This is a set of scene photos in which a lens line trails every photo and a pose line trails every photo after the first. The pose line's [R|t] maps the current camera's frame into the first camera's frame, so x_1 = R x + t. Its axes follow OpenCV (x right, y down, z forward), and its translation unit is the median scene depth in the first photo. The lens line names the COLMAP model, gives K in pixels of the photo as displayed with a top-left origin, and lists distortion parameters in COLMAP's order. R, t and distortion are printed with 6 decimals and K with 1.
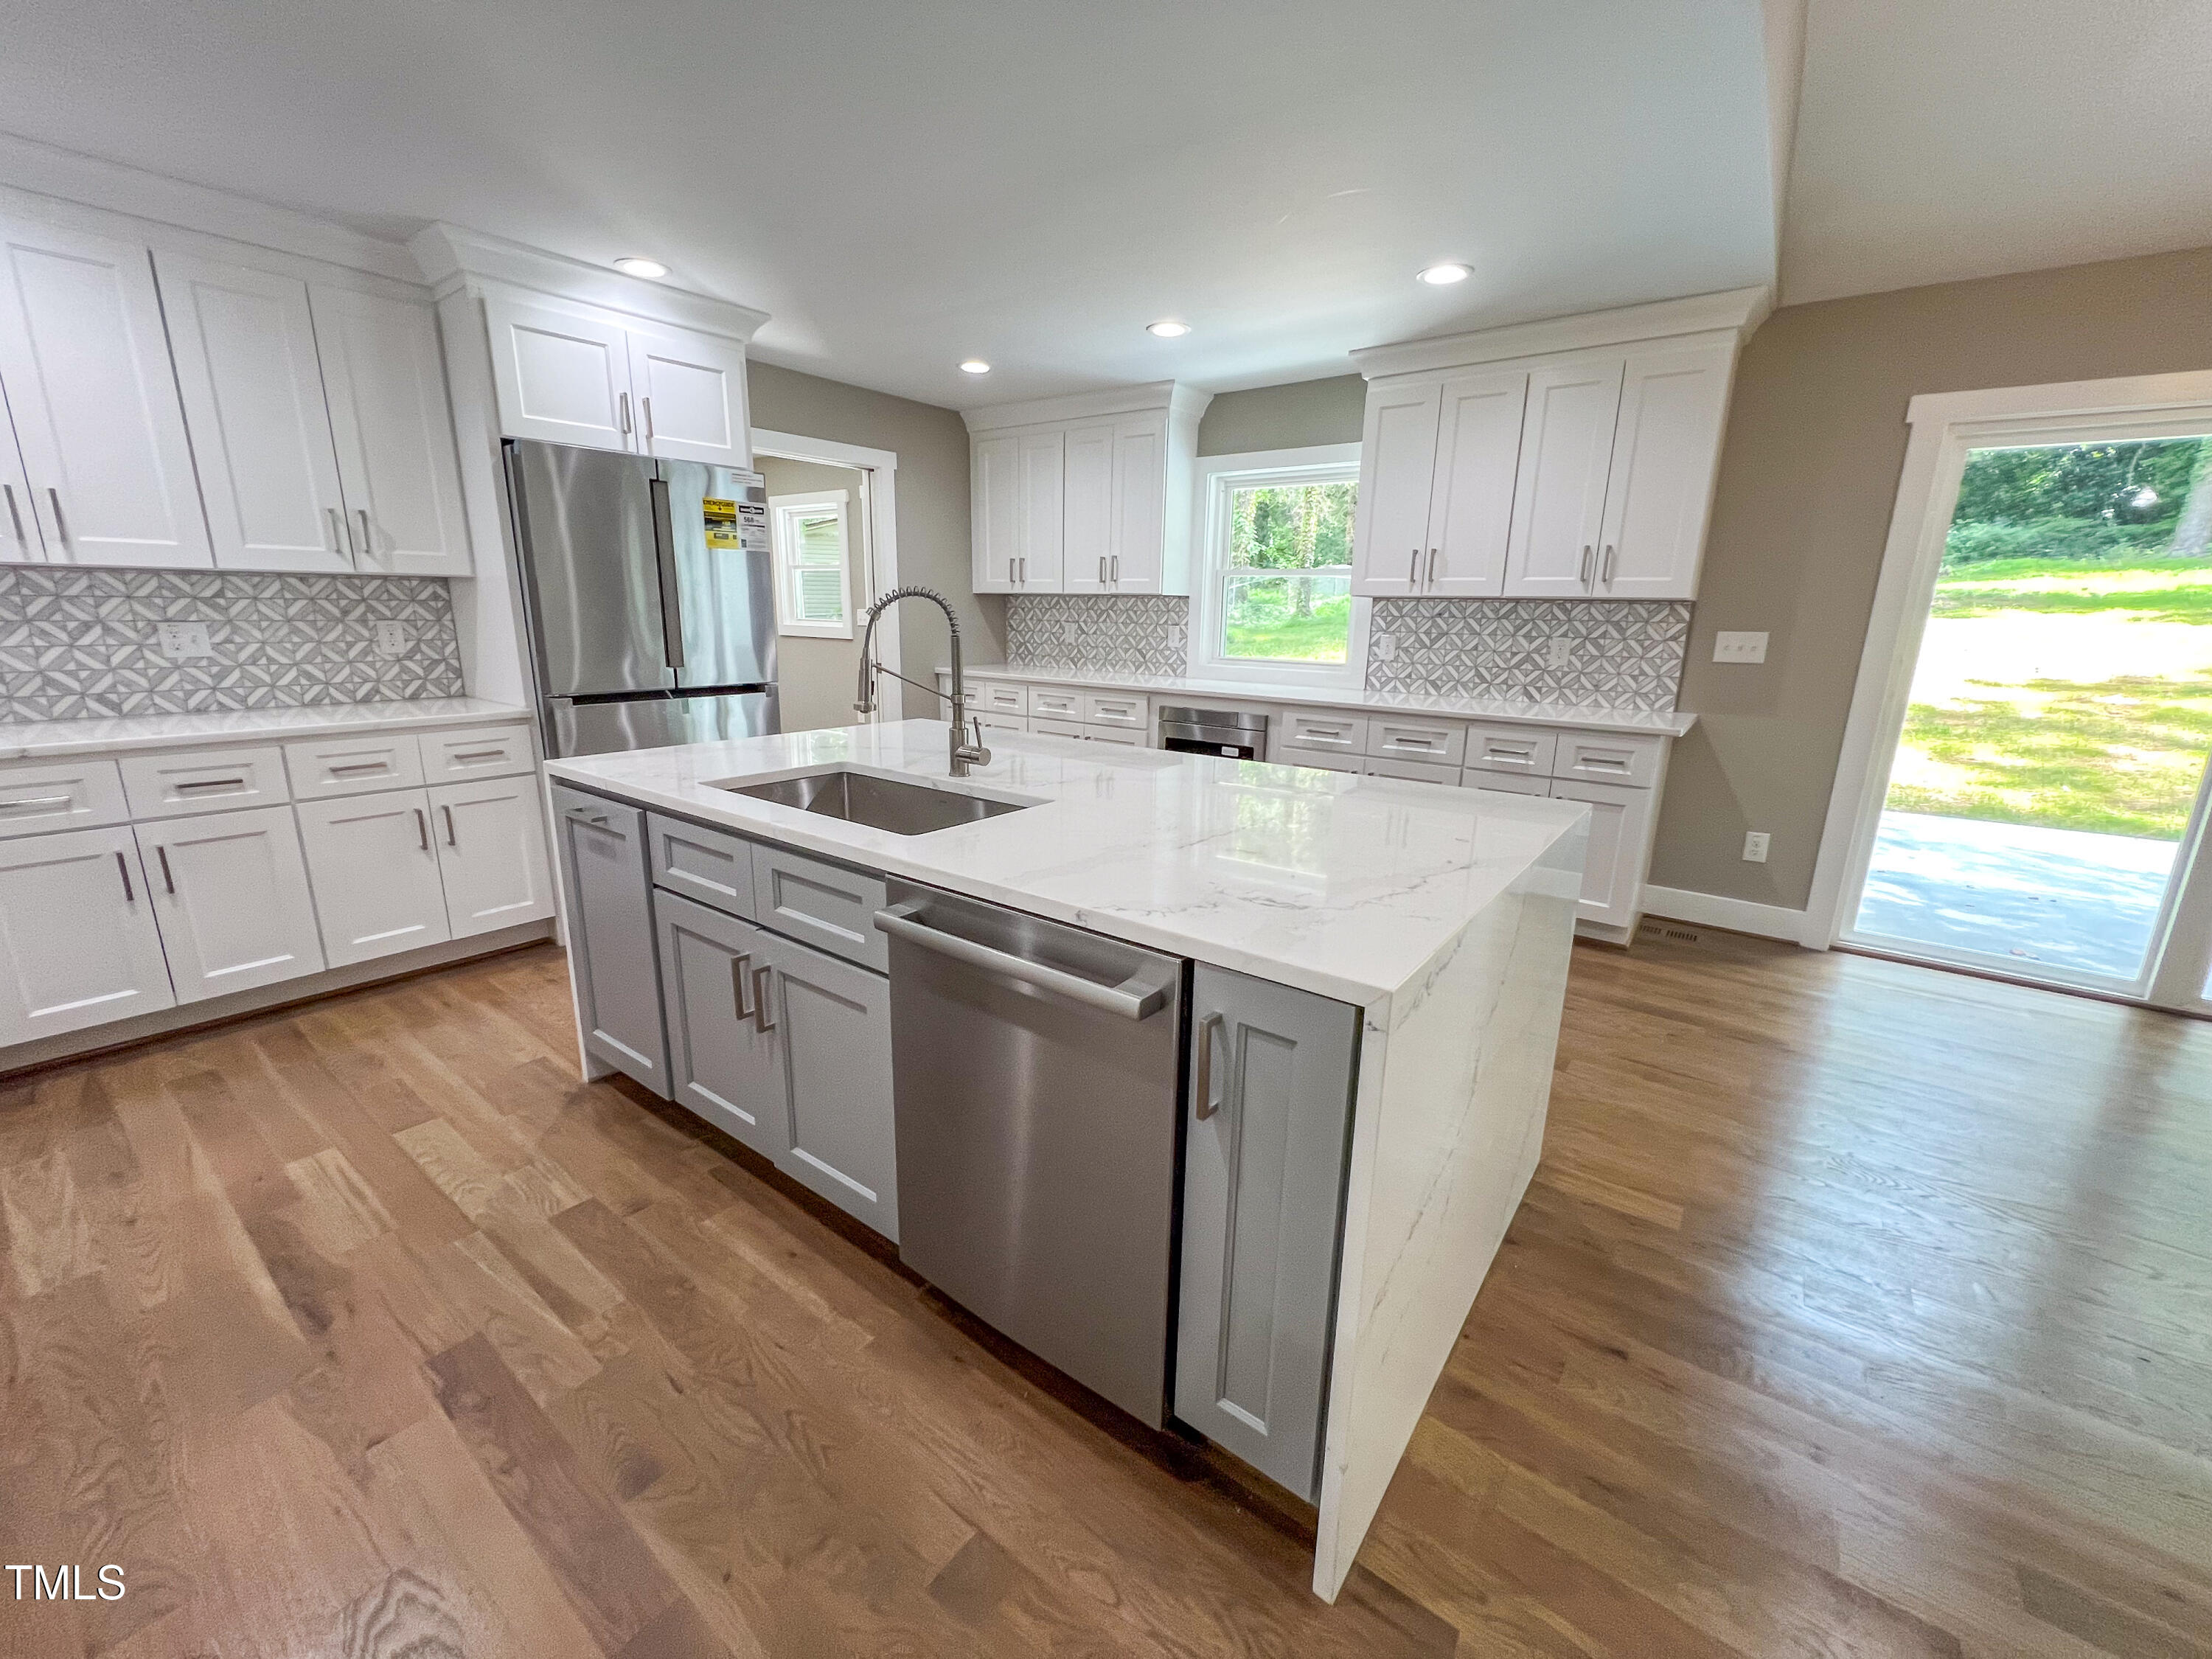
lens RADIAL K [[888.2, 0, 1106.0], [0, 888.2, 829.5], [0, 0, 1]] dist [-0.009365, -0.000135]
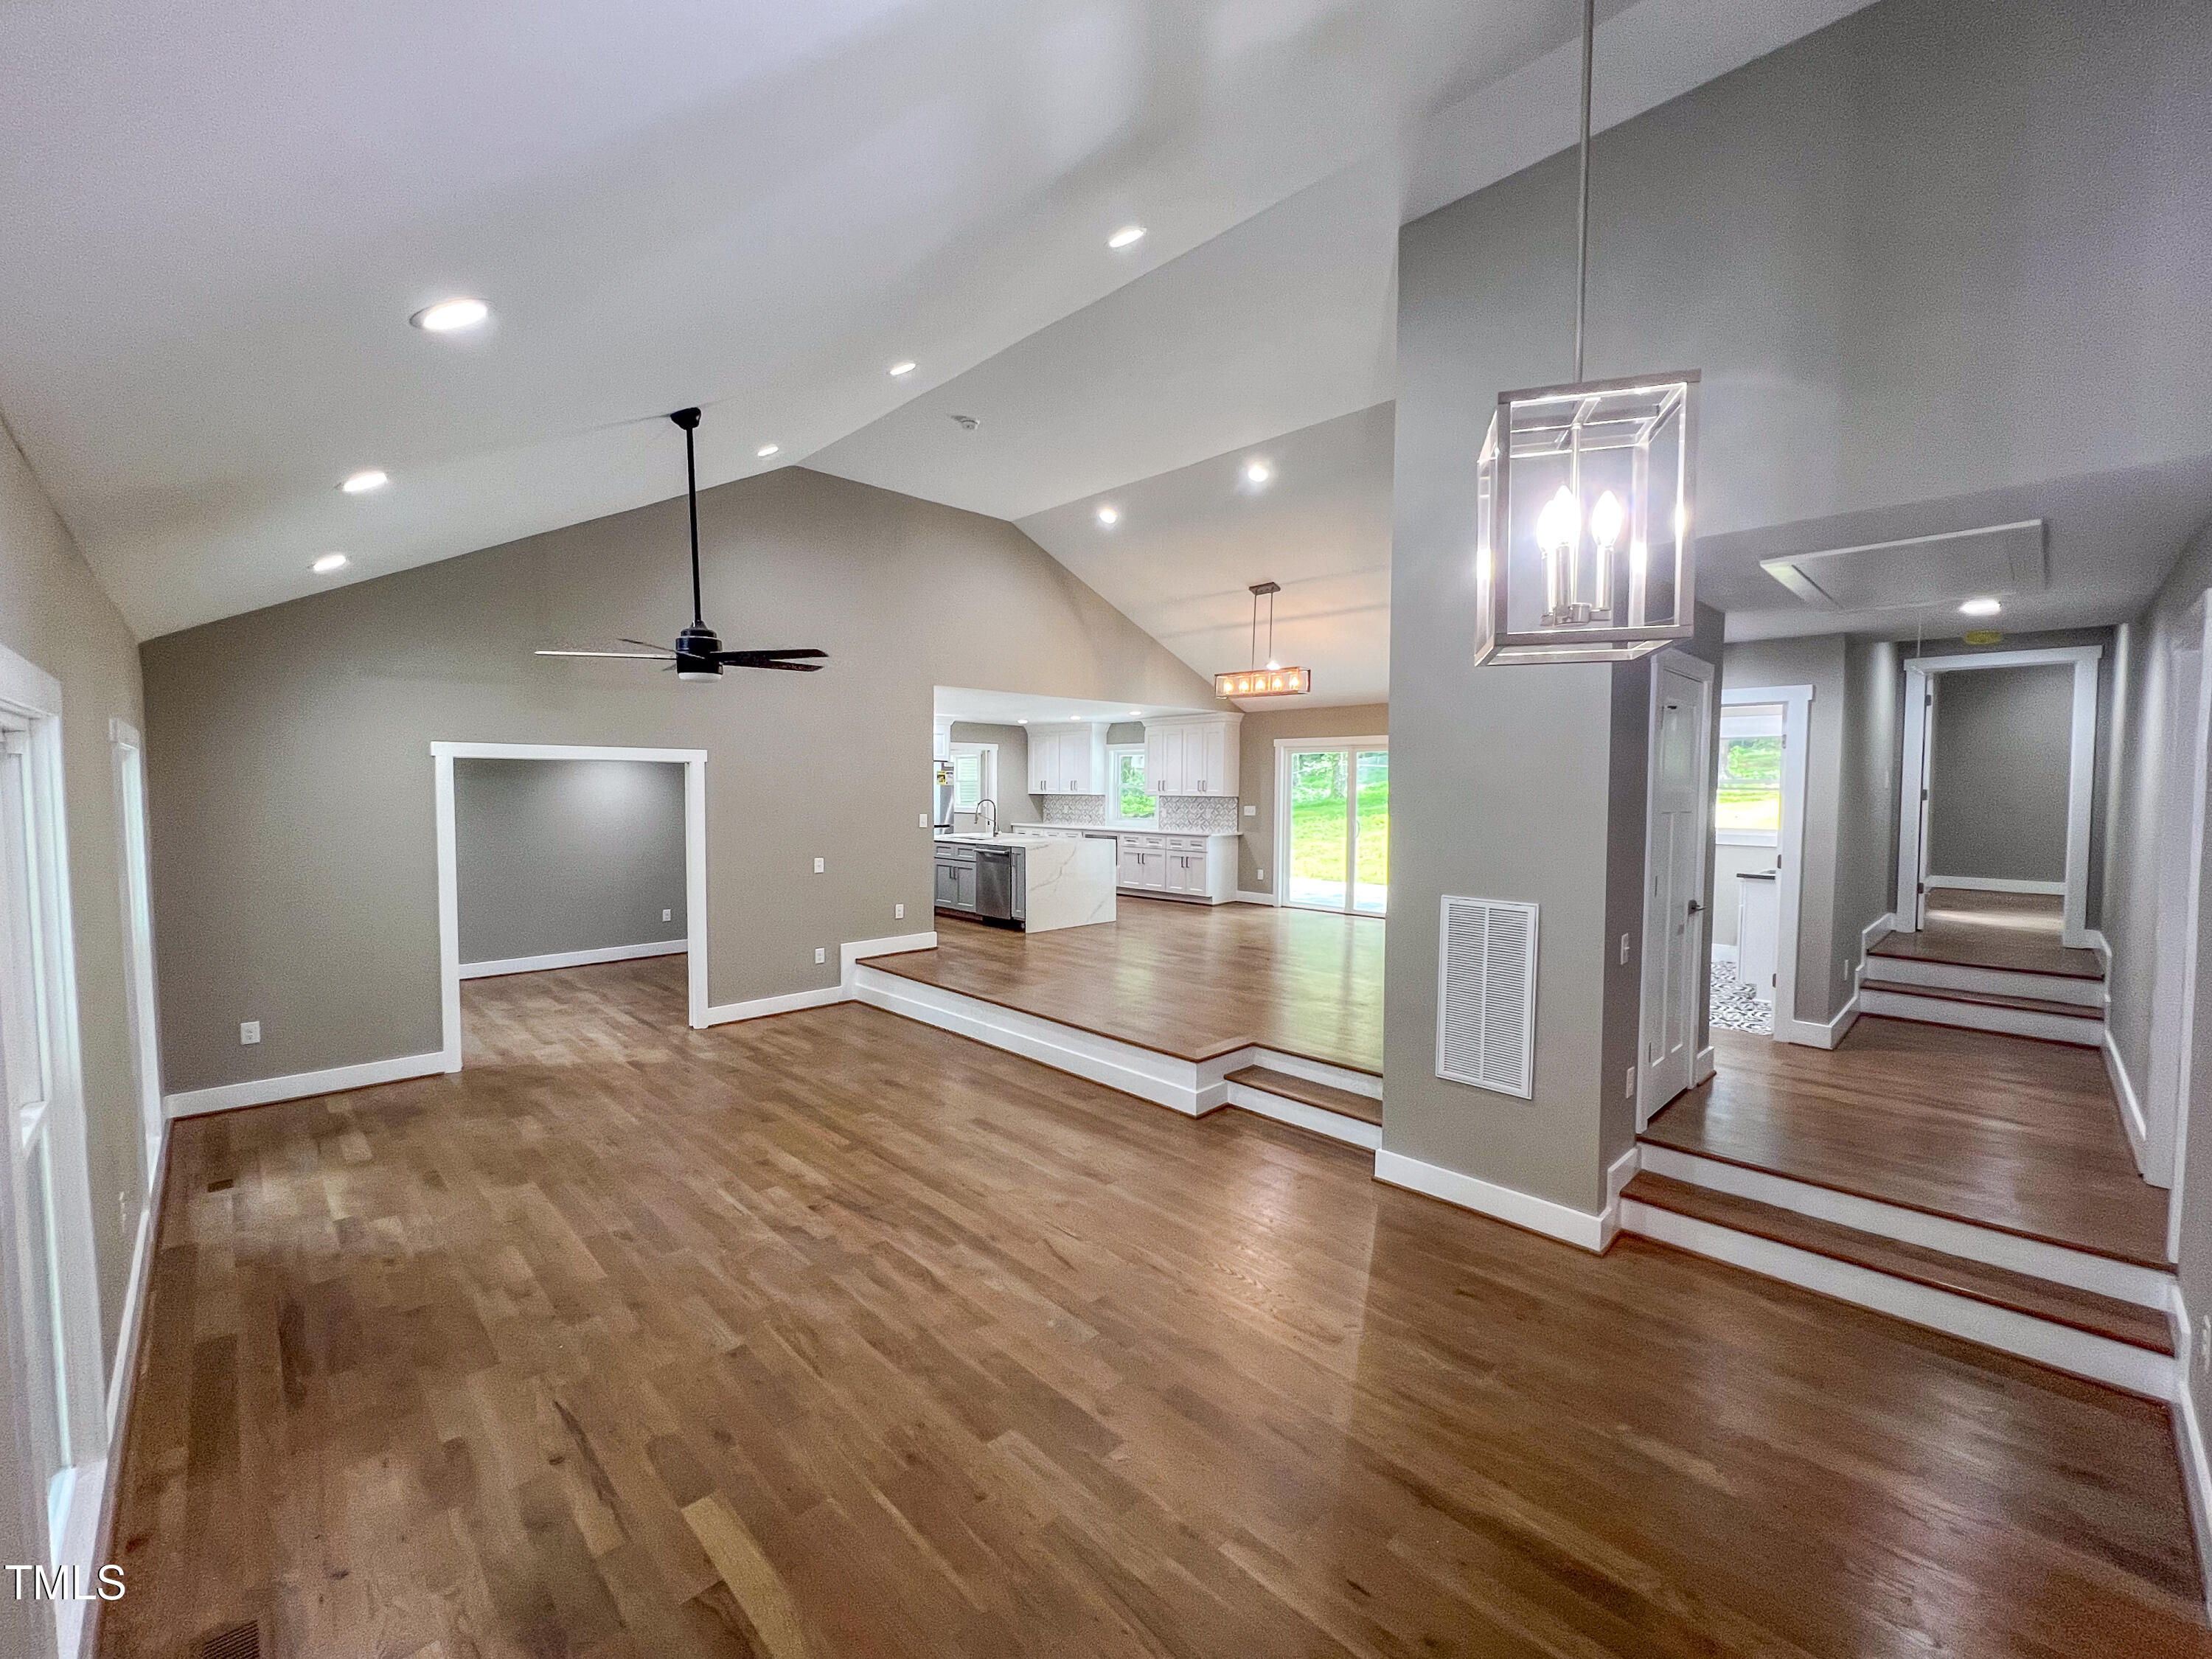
lens RADIAL K [[888.2, 0, 1106.0], [0, 888.2, 829.5], [0, 0, 1]] dist [-0.009365, -0.000135]
pose [[0.989404, -0.004432, -0.145119, 0.557554], [-0.024514, 0.980084, -0.197066, 0.413296], [0.143102, 0.198536, 0.969590, -1.778660]]
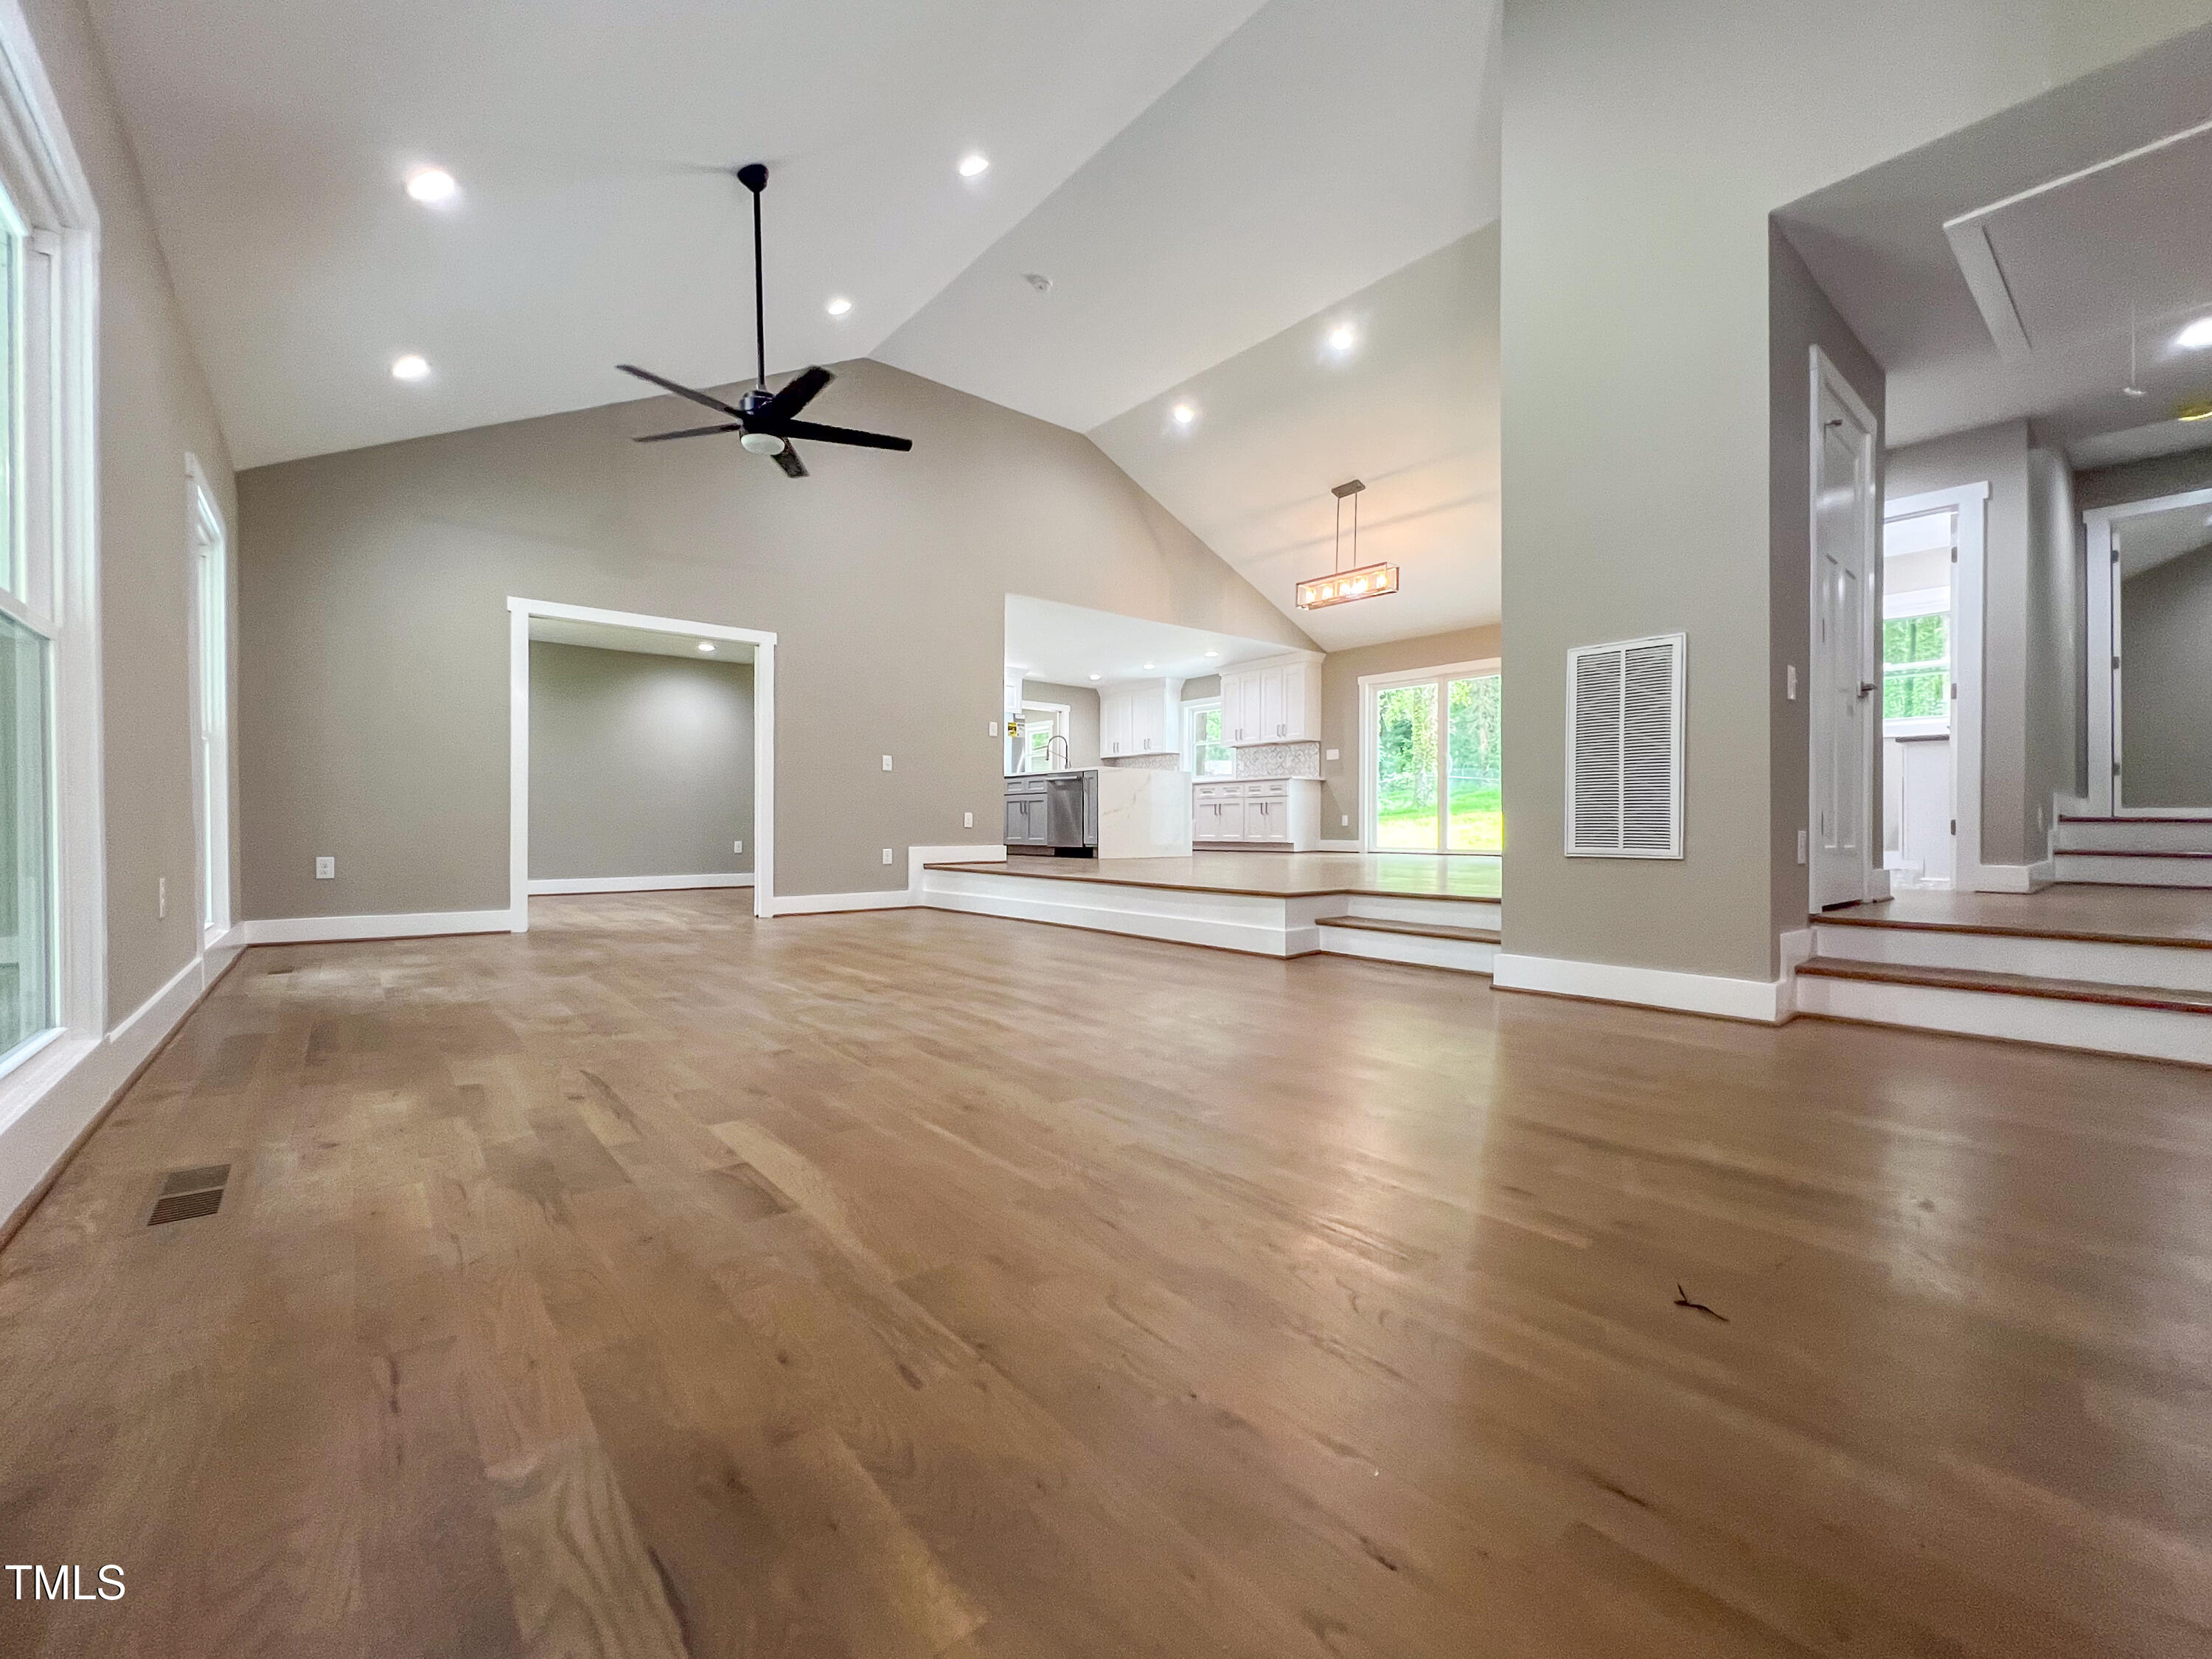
lens RADIAL K [[896.8, 0, 1106.0], [0, 896.8, 829.5], [0, 0, 1]] dist [-0.008974, -0.000323]
pose [[0.974519, -0.013566, -0.223894, 0.537325], [-0.040494, 0.971129, -0.235093, 0.656448], [0.220619, 0.238169, 0.945834, -1.658056]]
